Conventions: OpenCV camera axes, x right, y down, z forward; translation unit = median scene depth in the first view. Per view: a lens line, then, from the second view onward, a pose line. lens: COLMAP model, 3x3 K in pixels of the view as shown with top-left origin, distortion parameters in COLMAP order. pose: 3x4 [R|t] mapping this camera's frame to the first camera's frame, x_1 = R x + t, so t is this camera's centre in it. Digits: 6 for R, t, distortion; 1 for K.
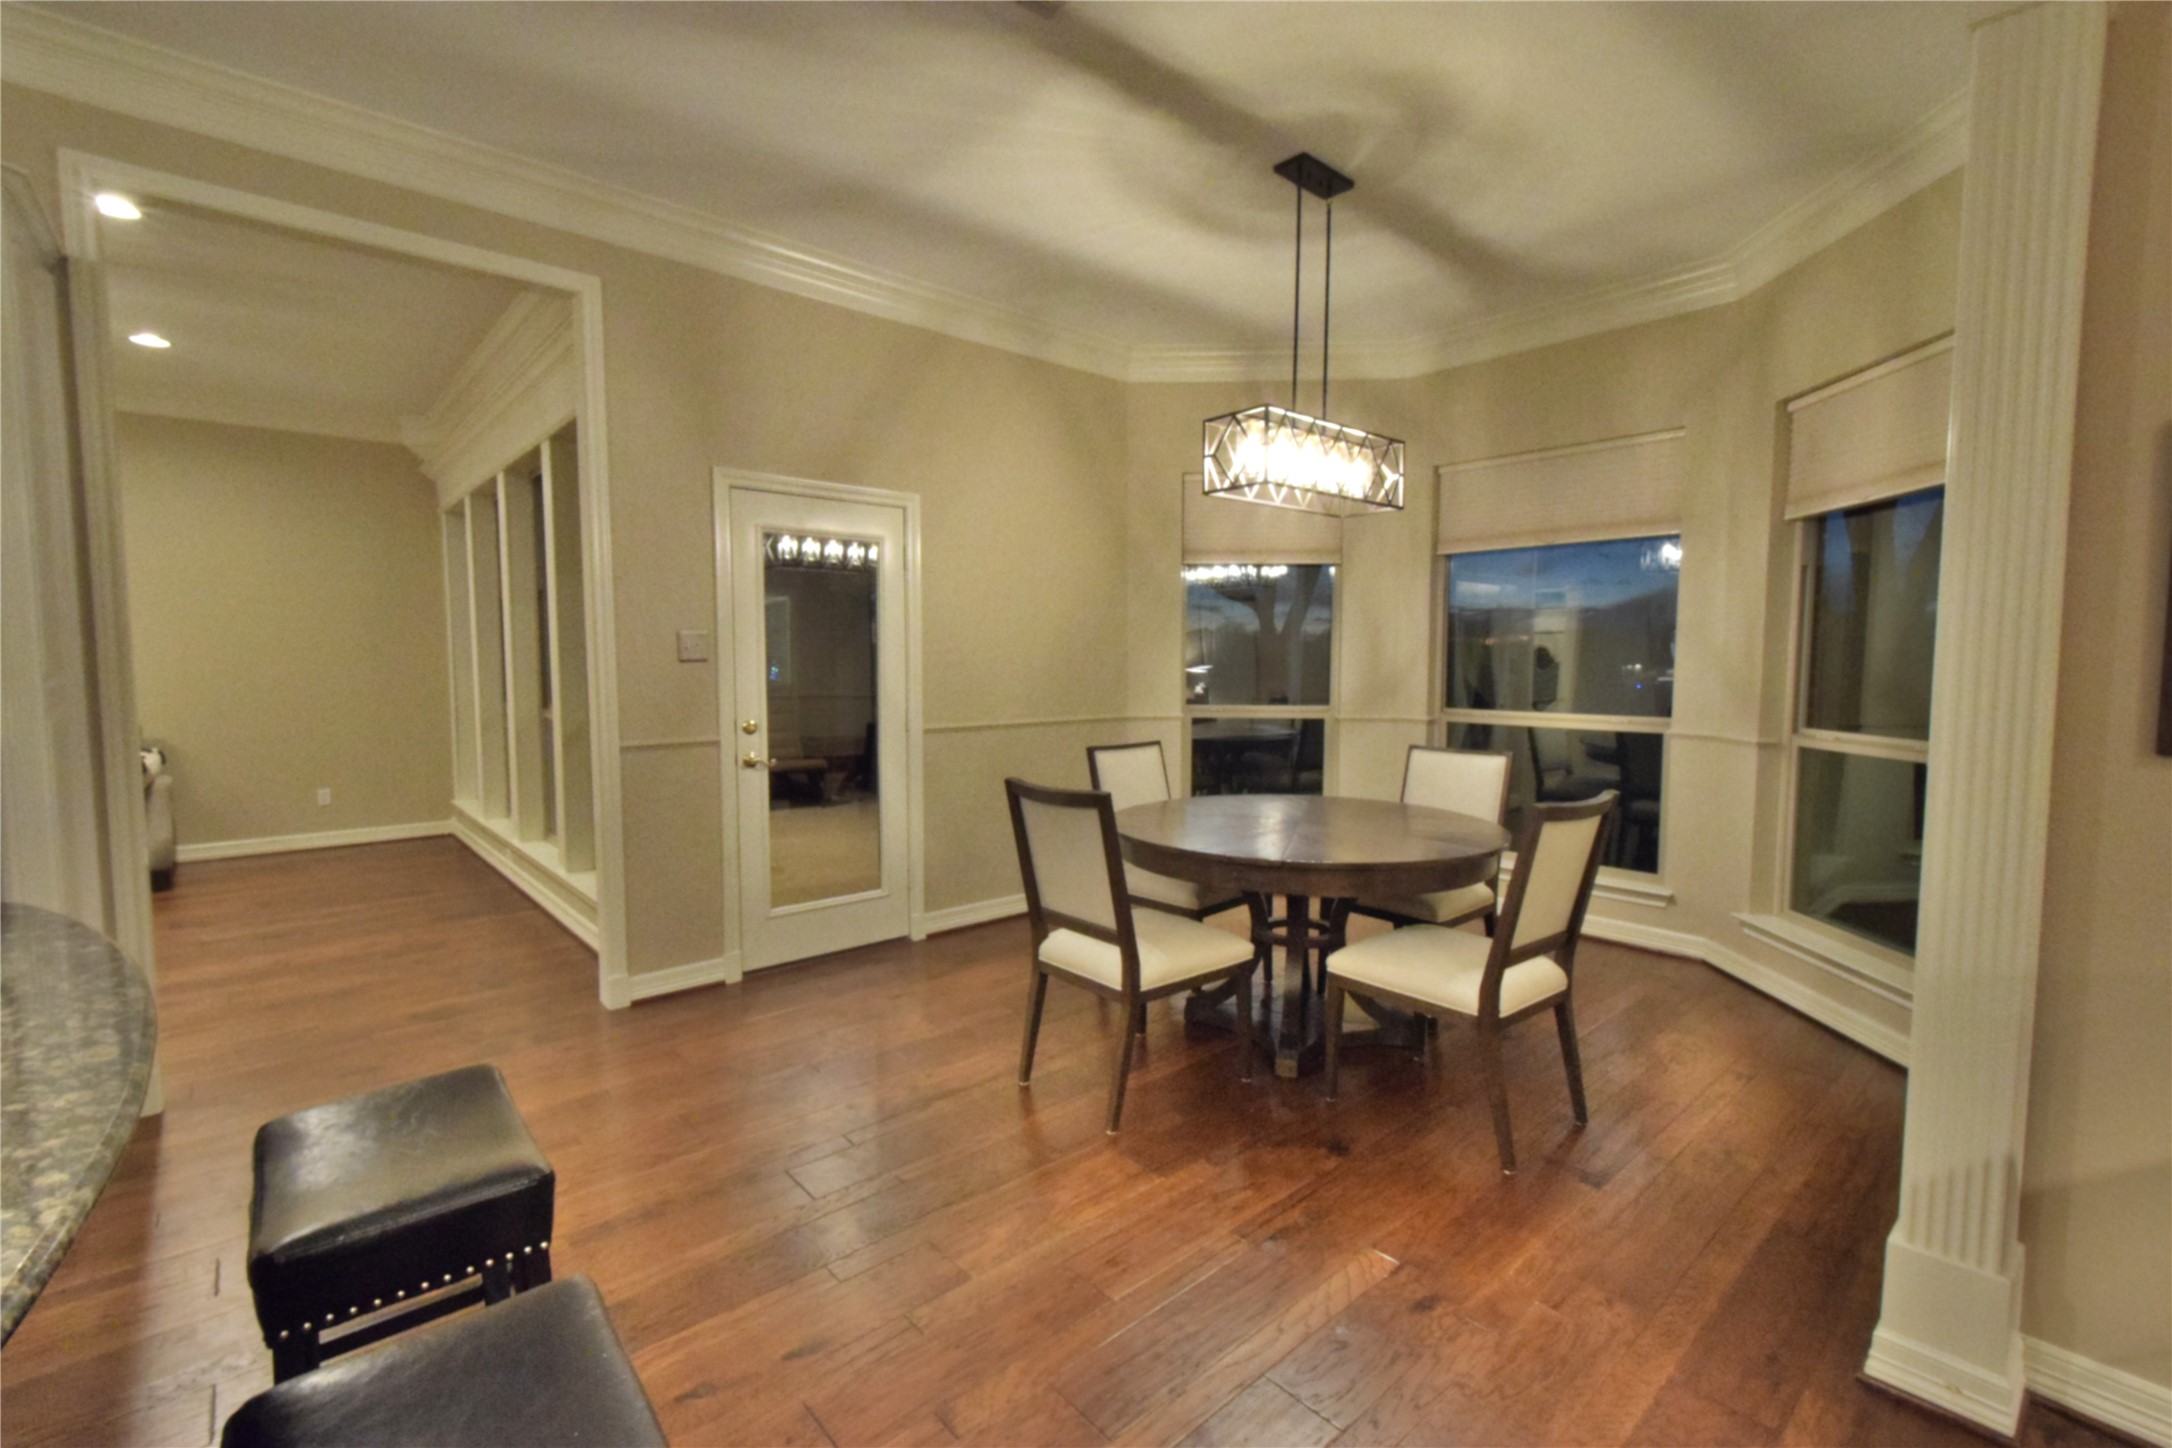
lens RADIAL K [[955.0, 0, 1097.2], [0, 955.0, 730.7], [0, 0, 1]] dist [0.000711, -0.000043]
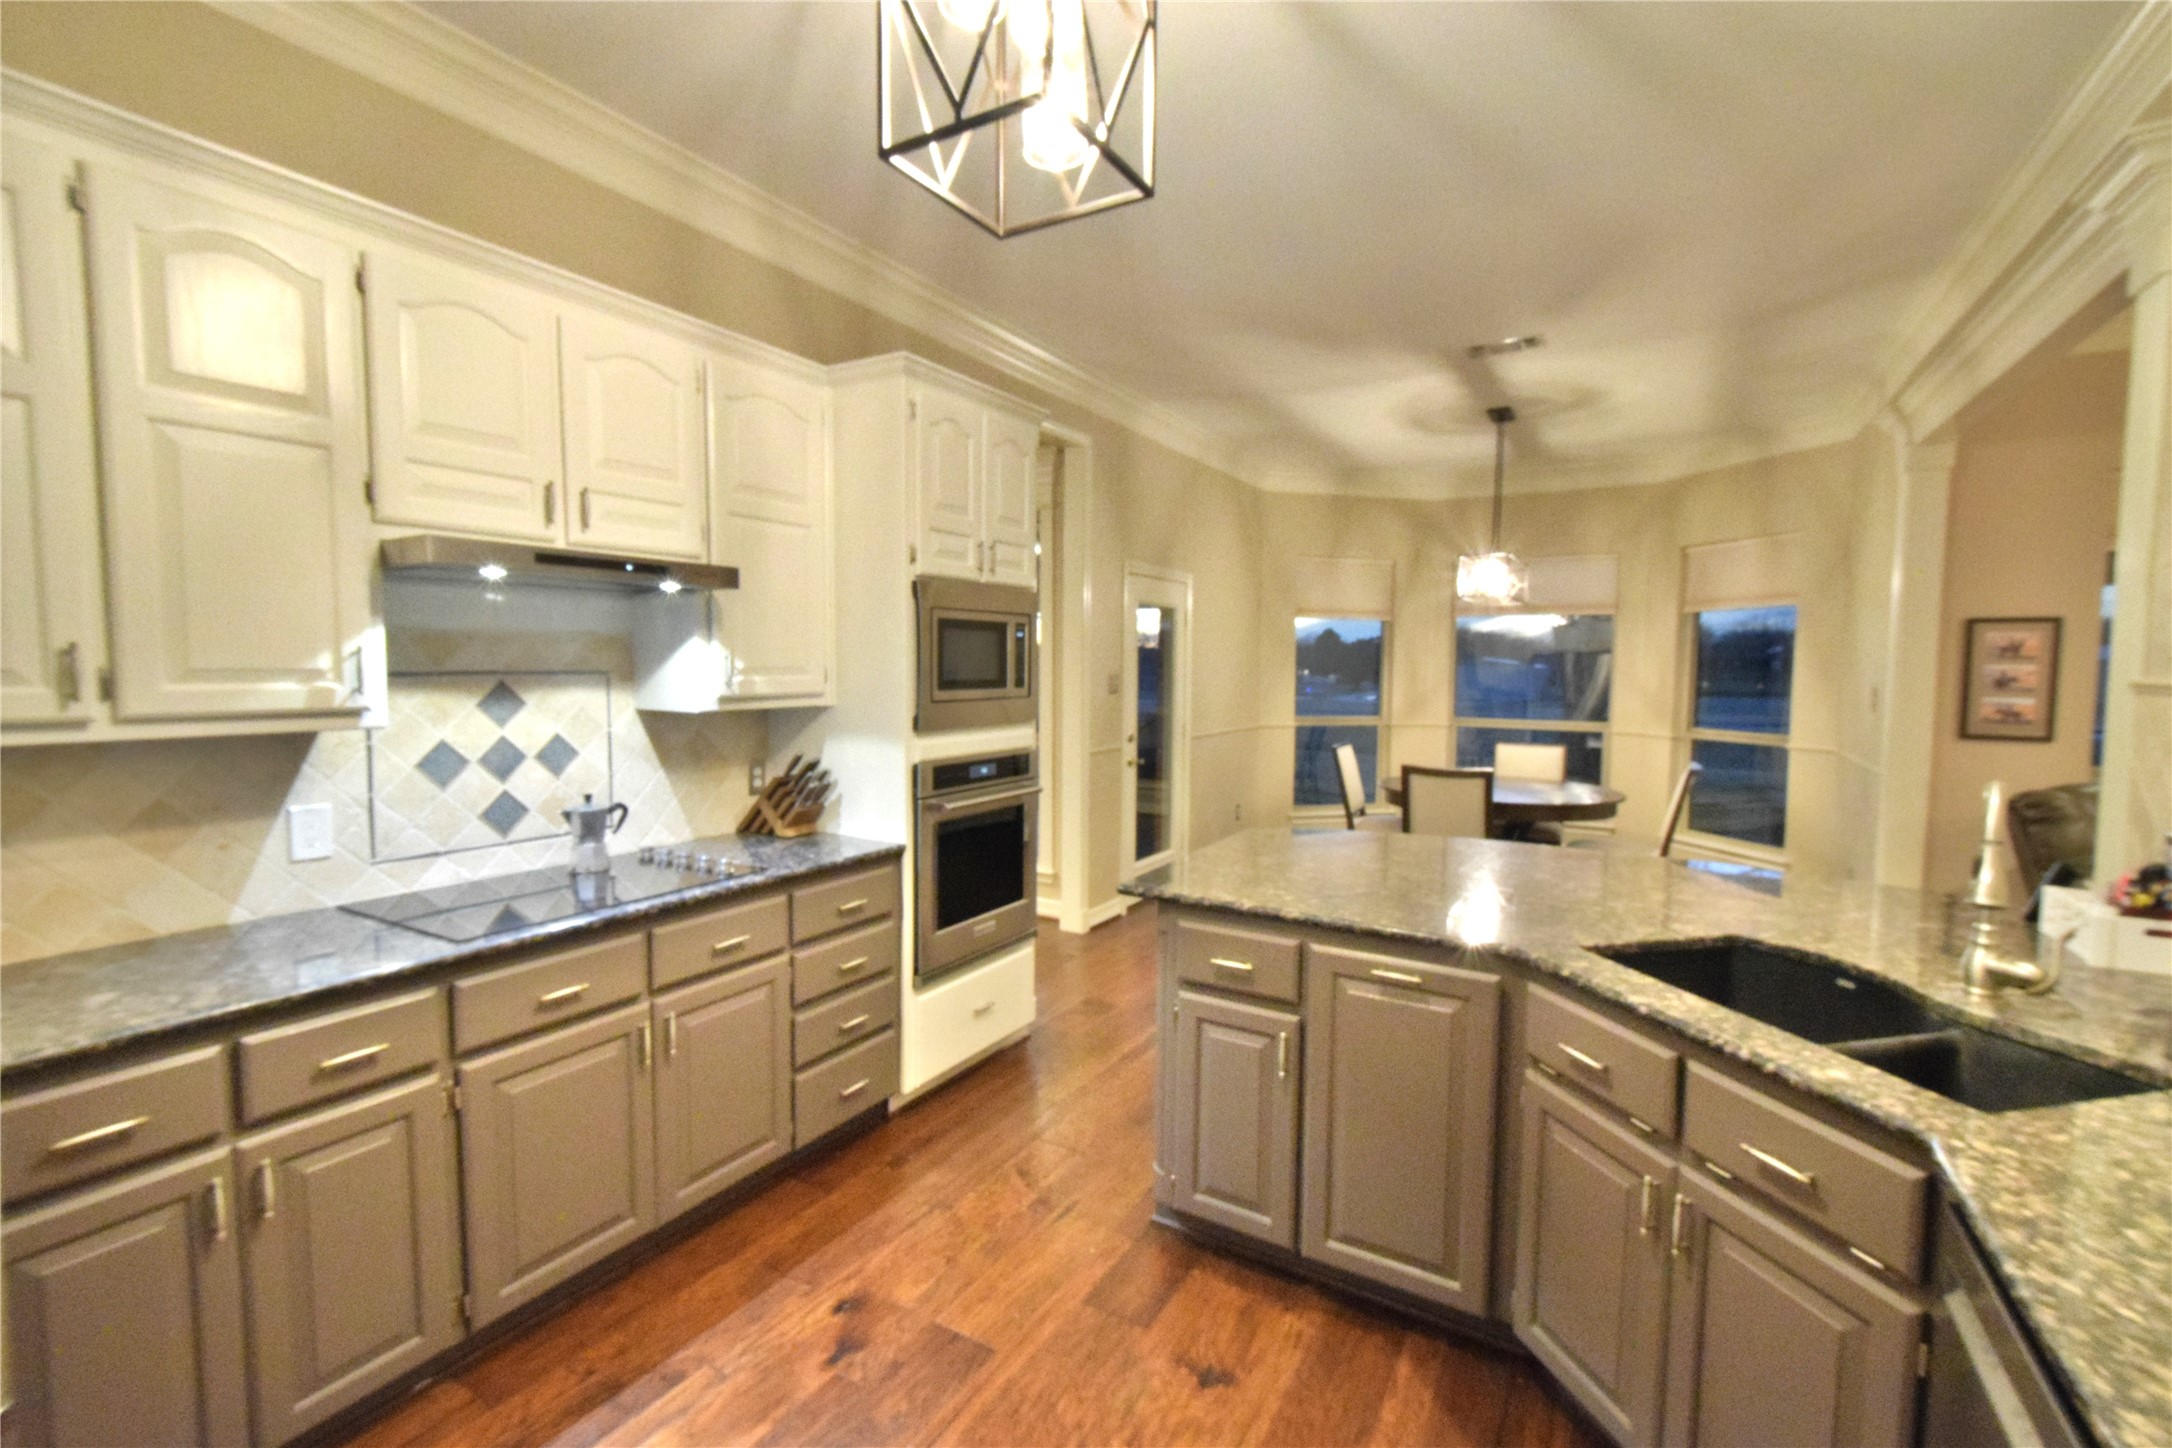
lens RADIAL K [[955.0, 0, 1078.3], [0, 955.0, 730.3], [0, 0, 1]] dist [0.000711, -0.000043]
pose [[0.954642, -0.014410, 0.297407, -0.879052], [0.014731, 0.999891, 0.001159, -0.018357], [-0.297391, 0.003275, 0.954750, -0.363343]]
